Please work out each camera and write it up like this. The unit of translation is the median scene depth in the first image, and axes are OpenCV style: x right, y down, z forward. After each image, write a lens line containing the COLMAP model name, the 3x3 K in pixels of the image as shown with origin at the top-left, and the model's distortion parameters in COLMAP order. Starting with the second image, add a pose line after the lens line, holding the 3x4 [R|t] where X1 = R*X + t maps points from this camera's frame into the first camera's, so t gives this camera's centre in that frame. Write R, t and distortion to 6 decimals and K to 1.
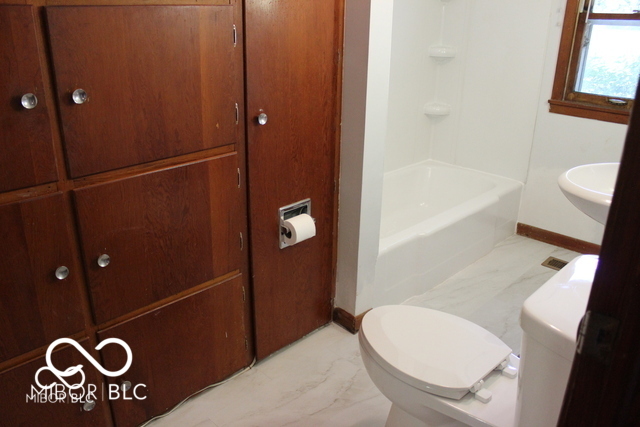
lens RADIAL K [[534.4, 0, 320.0], [0, 534.4, 213.5], [0, 0, 1]] dist [-0.096556, 0.000228]
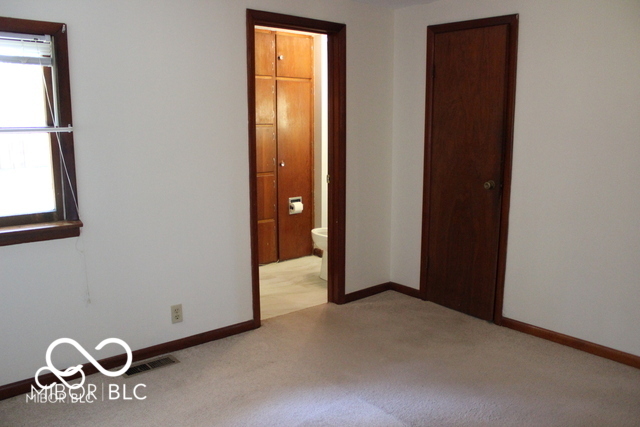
lens RADIAL K [[538.5, 0, 320.0], [0, 538.5, 213.5], [0, 0, 1]] dist [-0.091042, 0.010469]
pose [[0.996053, -0.003138, -0.088700, 0.329599], [-0.015797, 0.977149, -0.211969, 0.657430], [0.087339, 0.212533, 0.973243, -1.666696]]
